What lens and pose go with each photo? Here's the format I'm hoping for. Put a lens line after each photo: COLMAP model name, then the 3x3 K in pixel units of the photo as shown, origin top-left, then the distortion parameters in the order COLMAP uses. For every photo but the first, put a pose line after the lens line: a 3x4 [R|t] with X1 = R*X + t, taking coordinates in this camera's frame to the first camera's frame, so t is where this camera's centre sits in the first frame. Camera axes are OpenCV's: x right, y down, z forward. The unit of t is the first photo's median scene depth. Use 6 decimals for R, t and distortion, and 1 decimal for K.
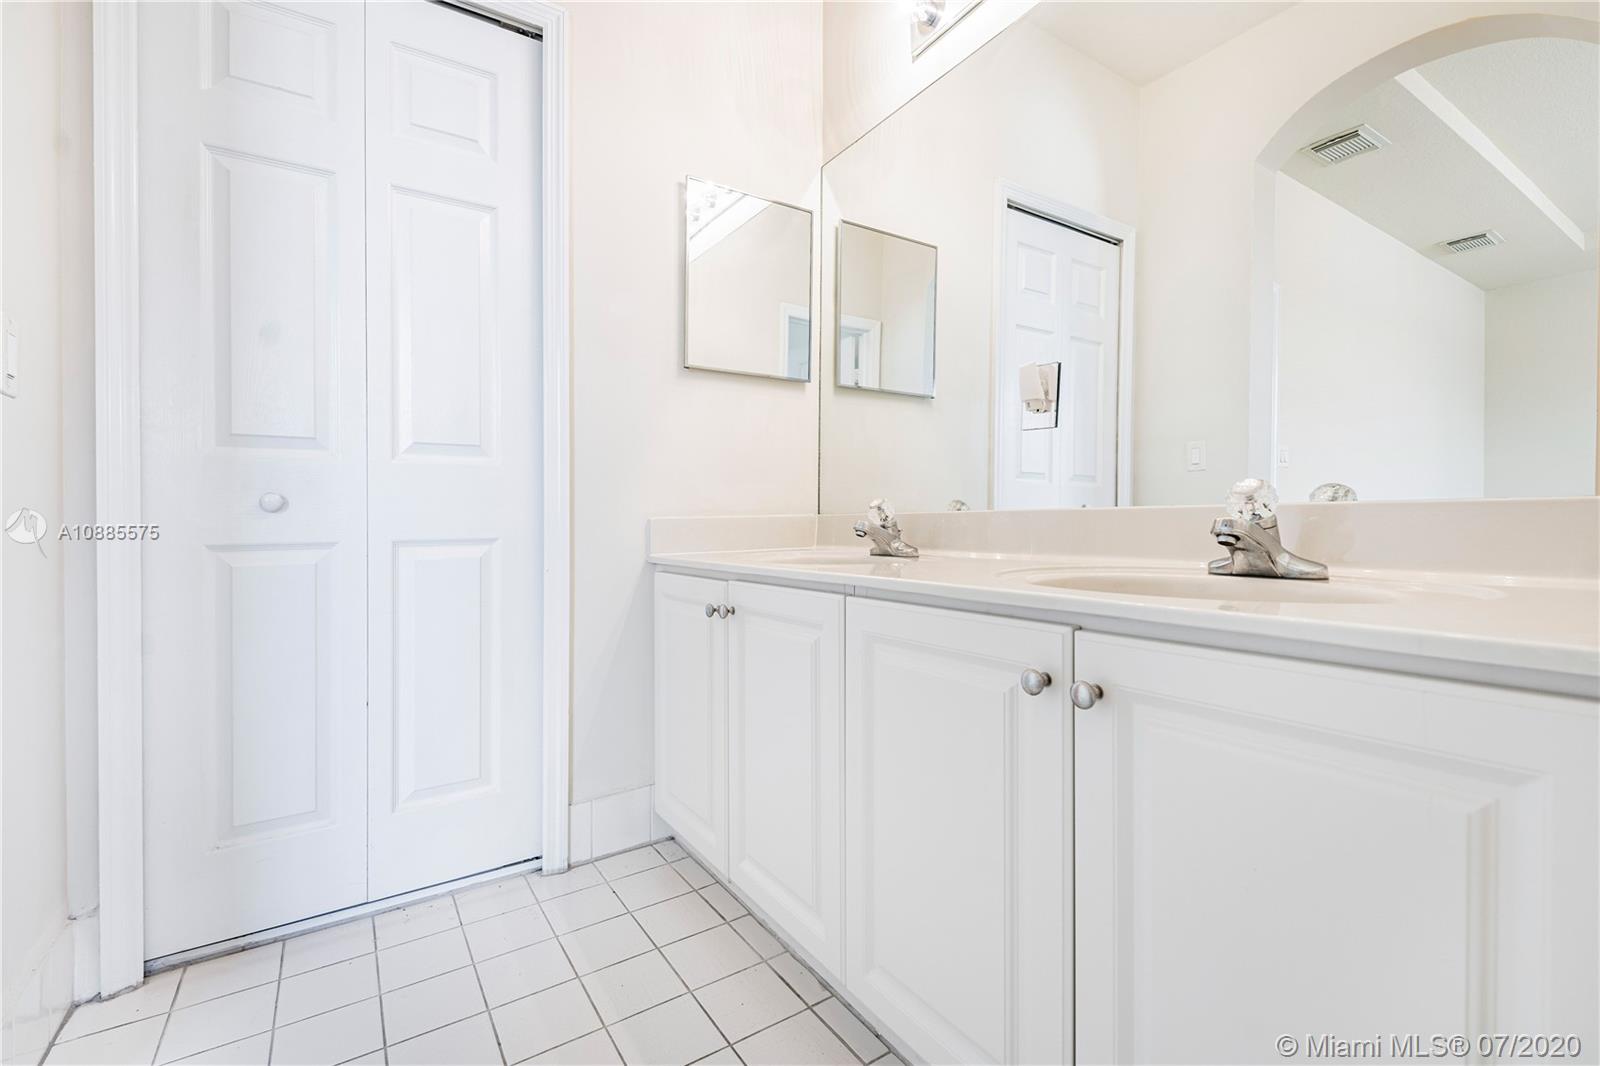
lens RADIAL K [[702.4, 0, 801.9], [0, 702.4, 527.8], [0, 0, 1]] dist [-0.001306, 0.000221]
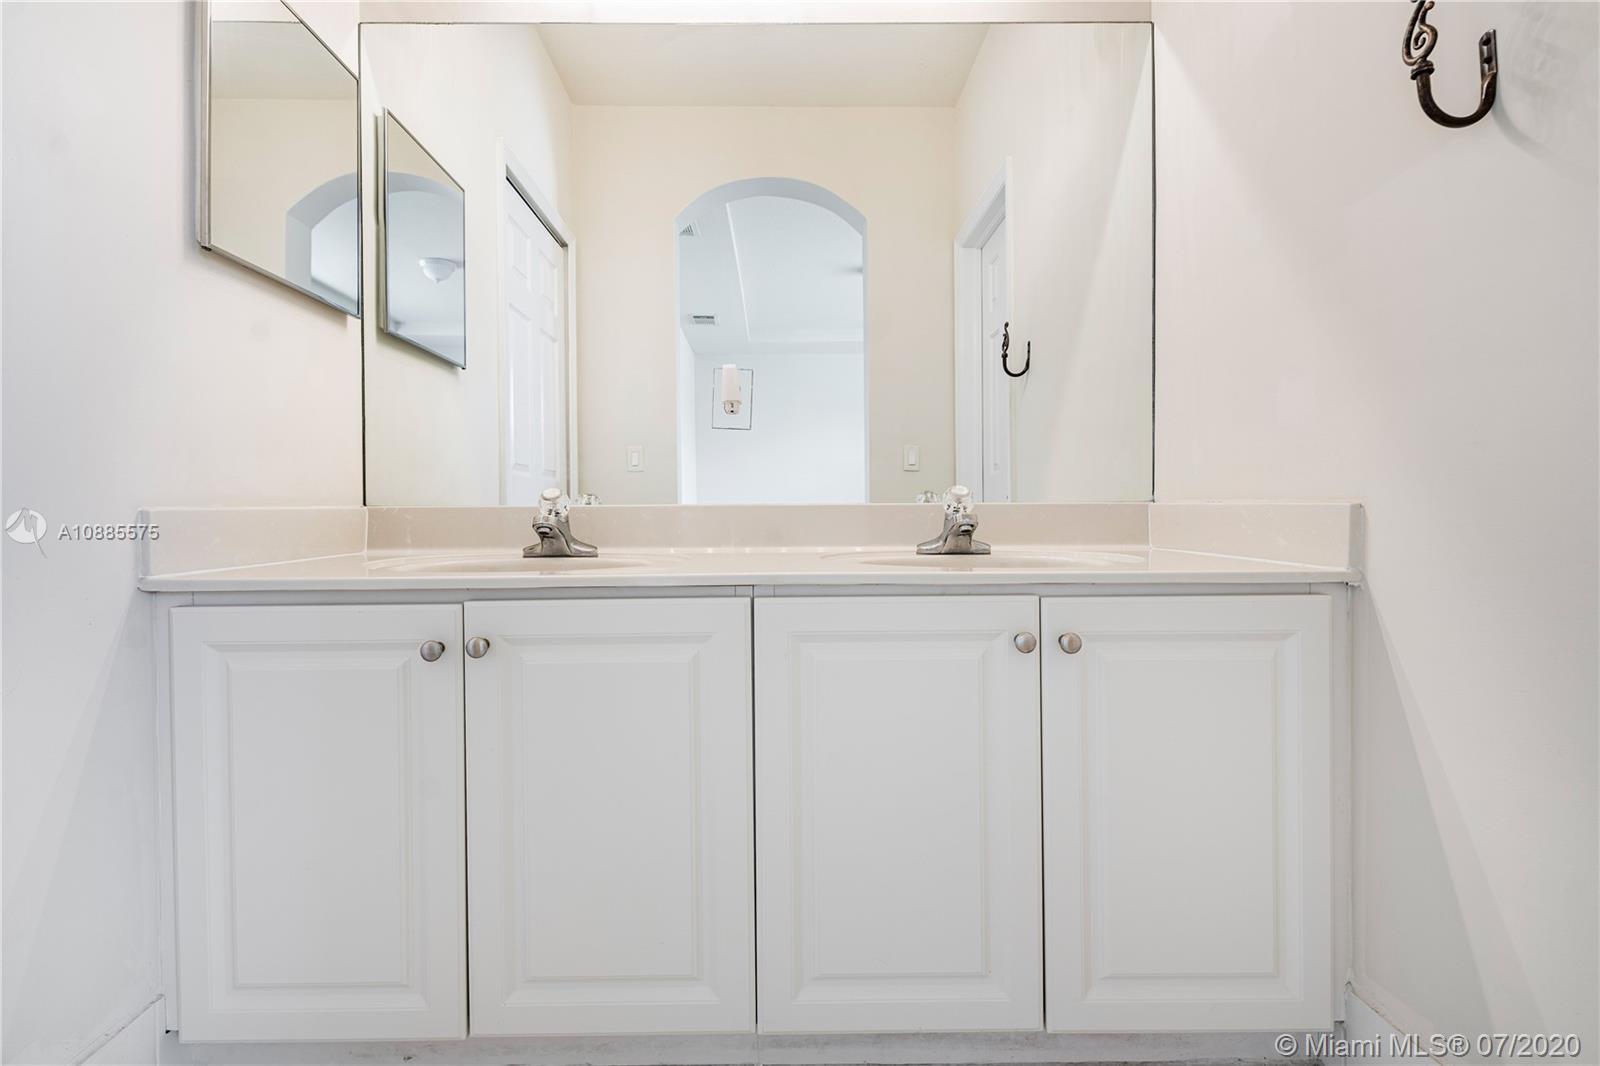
lens RADIAL K [[693.4, 0, 801.0], [0, 693.4, 523.8], [0, 0, 1]] dist [-0.001670, -0.000146]
pose [[0.510724, -0.008457, 0.859703, -0.415985], [0.006060, 0.999962, 0.006236, -0.002384], [-0.859723, 0.002025, 0.510756, 0.301606]]
